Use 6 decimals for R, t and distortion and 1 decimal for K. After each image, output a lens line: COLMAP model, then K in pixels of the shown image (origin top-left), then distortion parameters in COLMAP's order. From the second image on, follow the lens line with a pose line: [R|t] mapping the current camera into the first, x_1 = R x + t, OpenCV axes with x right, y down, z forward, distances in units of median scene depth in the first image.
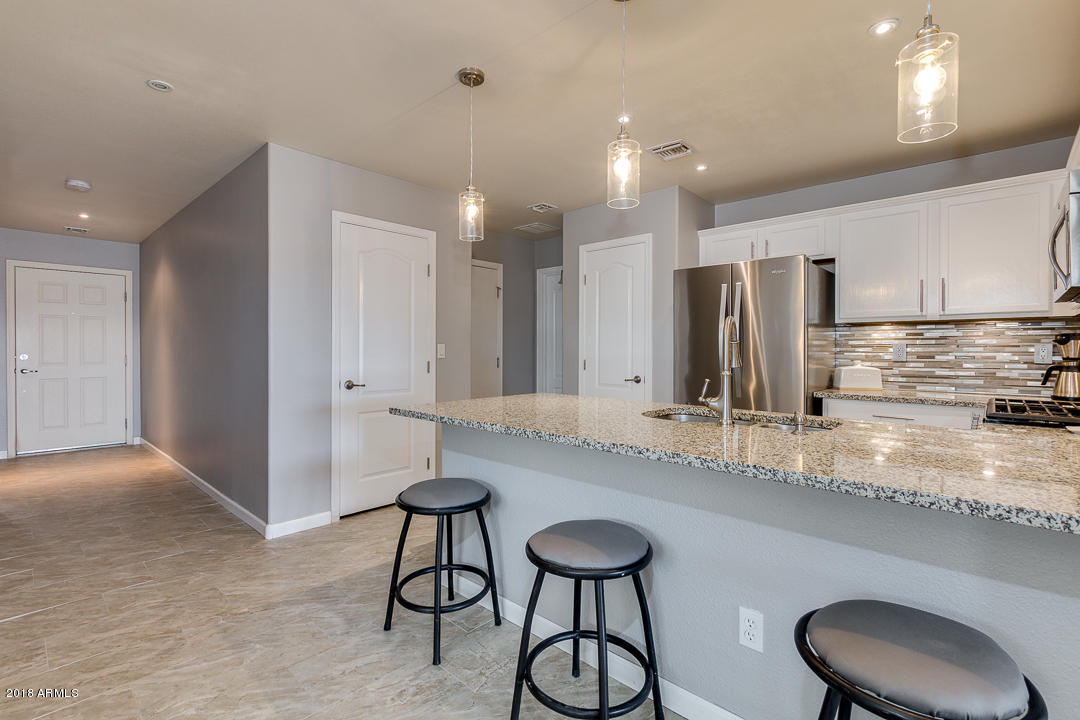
lens RADIAL K [[490.0, 0, 540.9], [0, 490.0, 355.3], [0, 0, 1]] dist [0.020558, 0.000451]
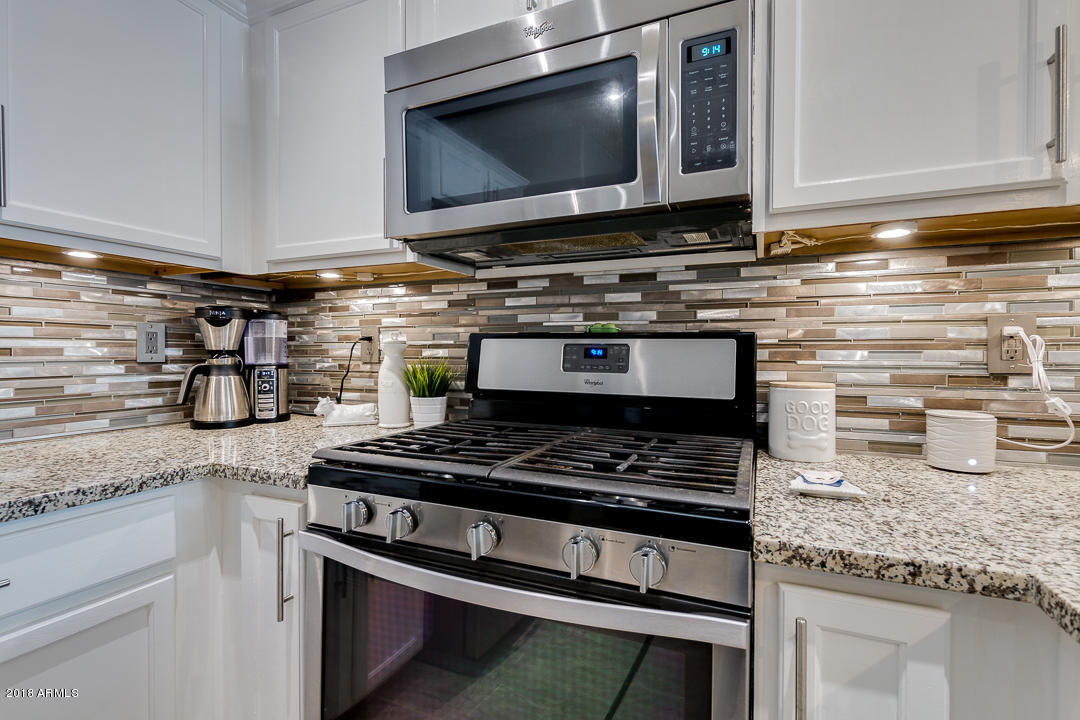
lens RADIAL K [[490.0, 0, 537.4], [0, 490.0, 359.9], [0, 0, 1]] dist [0.020558, 0.000451]
pose [[-0.340168, -0.015578, 0.940236, 0.390035], [0.003890, 0.999831, 0.017973, 0.006417], [-0.940357, 0.009771, -0.340050, 0.806528]]
